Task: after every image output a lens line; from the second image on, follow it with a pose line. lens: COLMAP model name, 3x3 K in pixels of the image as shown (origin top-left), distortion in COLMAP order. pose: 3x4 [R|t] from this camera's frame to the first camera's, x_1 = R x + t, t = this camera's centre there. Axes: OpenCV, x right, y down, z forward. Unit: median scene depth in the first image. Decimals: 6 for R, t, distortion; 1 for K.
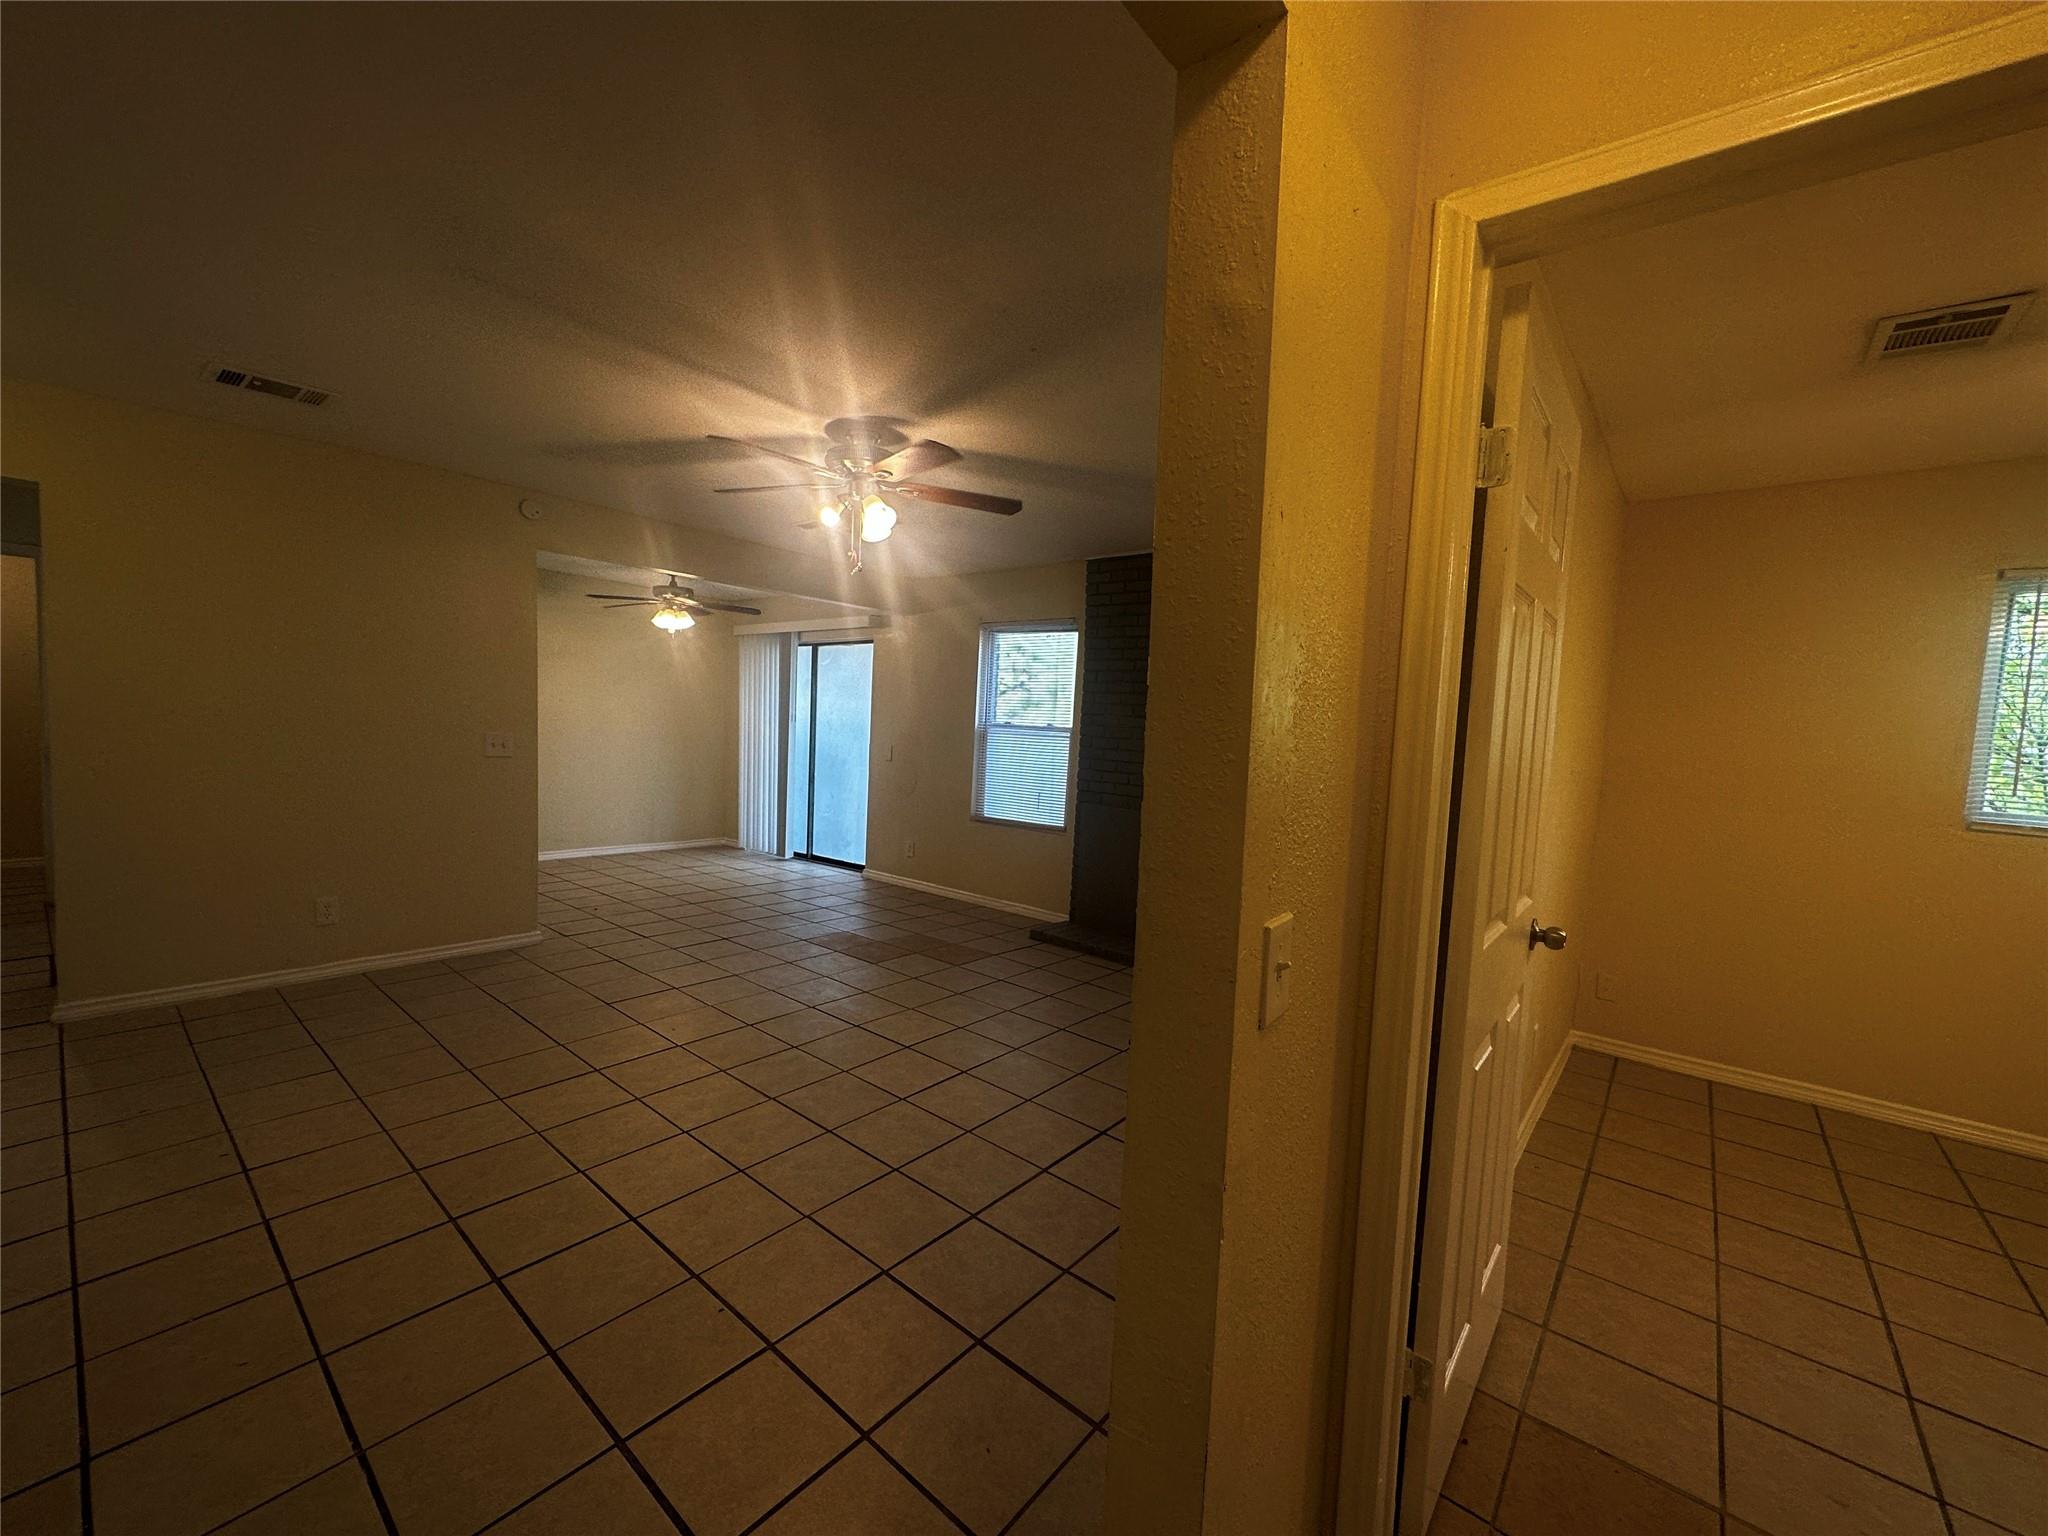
lens RADIAL K [[821.0, 0, 1020.8], [0, 821.0, 769.8], [0, 0, 1]] dist [-0.001744, 0.000497]
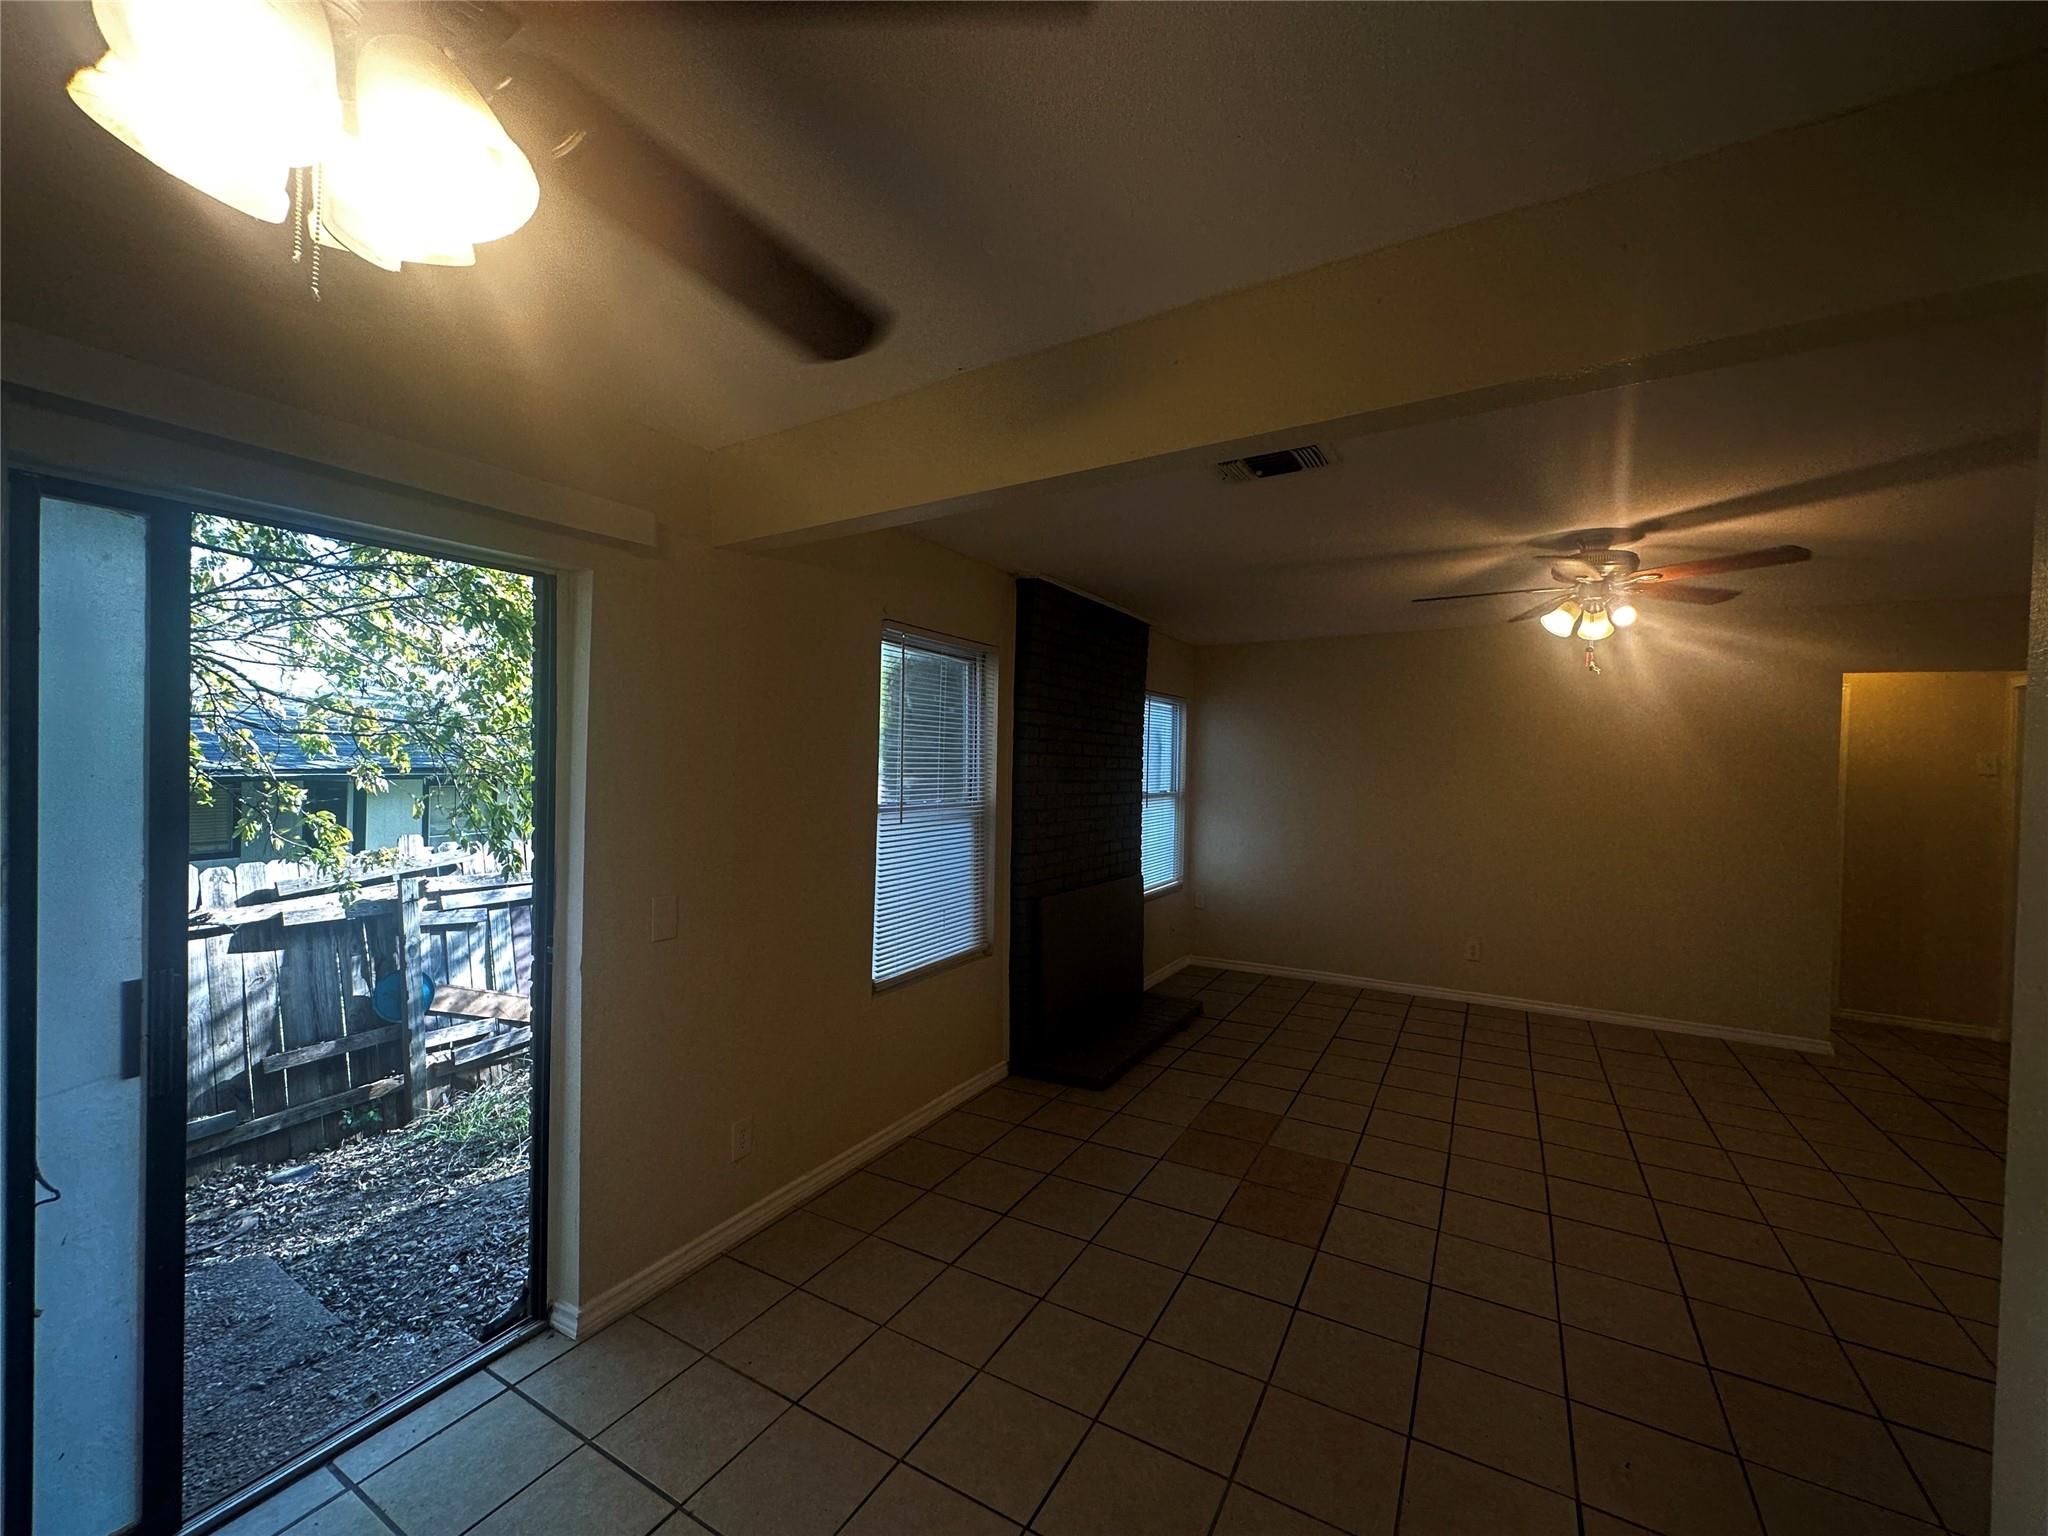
lens RADIAL K [[821.0, 0, 1020.8], [0, 821.0, 769.8], [0, 0, 1]] dist [-0.001744, 0.000497]
pose [[-0.167137, -0.054099, 0.984448, -0.924324], [0.036730, 0.997459, 0.061050, -0.175521], [-0.985249, 0.046362, -0.164725, 1.601741]]
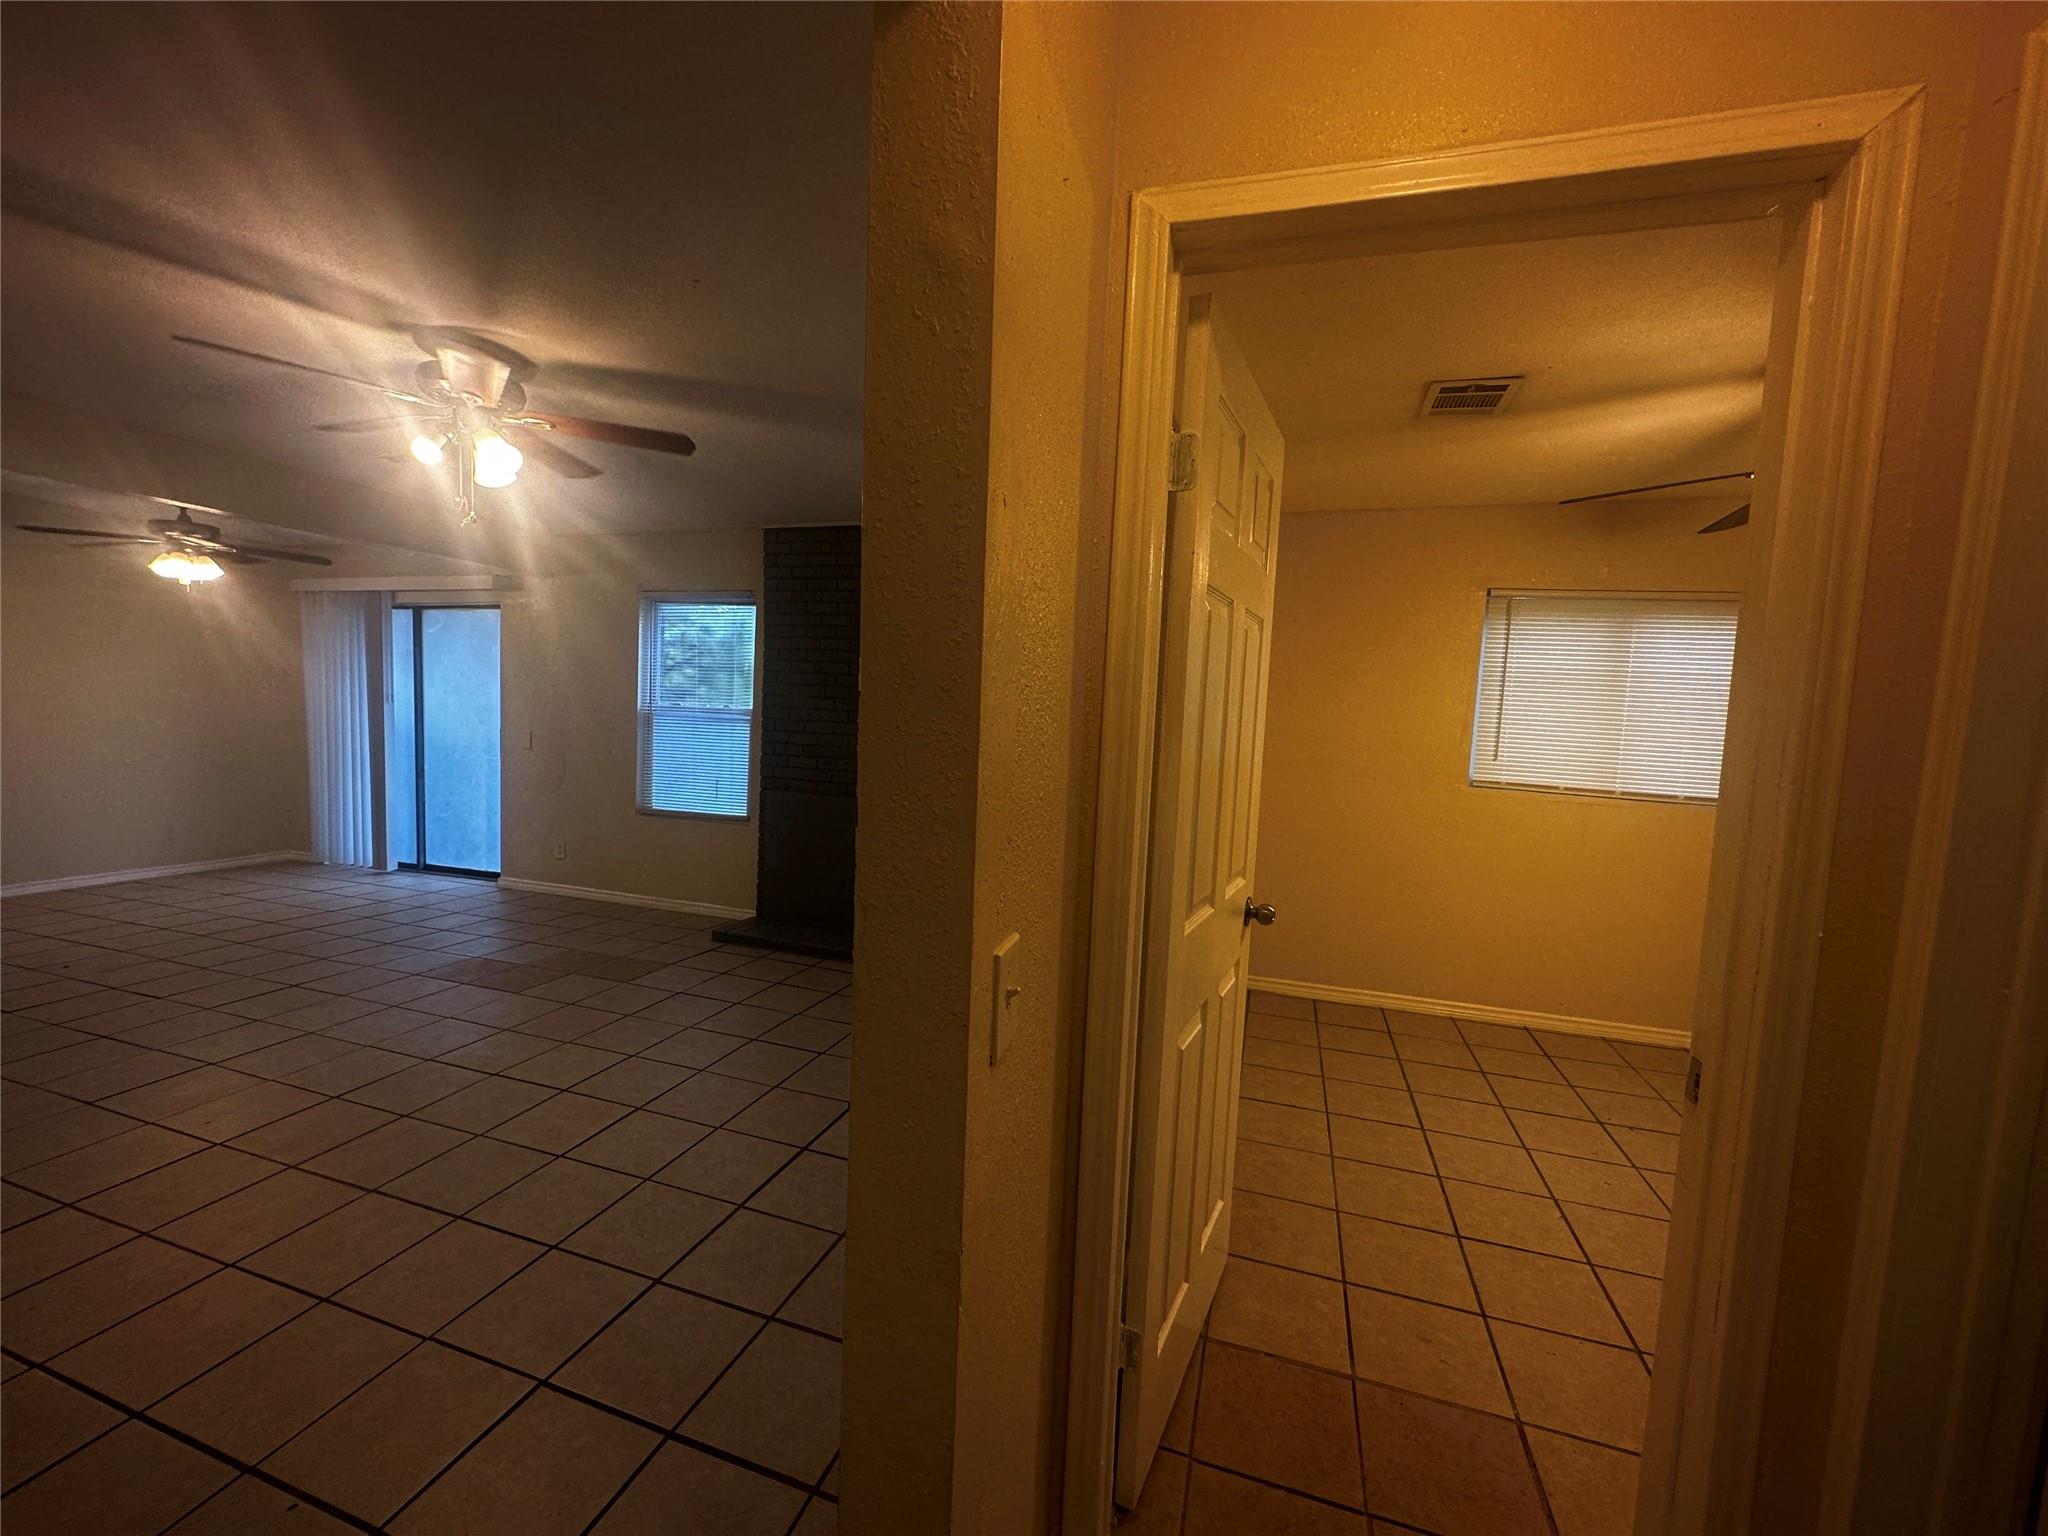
lens RADIAL K [[821.0, 0, 1020.8], [0, 821.0, 769.8], [0, 0, 1]] dist [-0.001744, 0.000497]
pose [[0.928601, -0.033498, 0.369564, -0.001791], [0.022407, 0.999162, 0.034264, -0.011543], [-0.370402, -0.023537, 0.928573, 0.035840]]
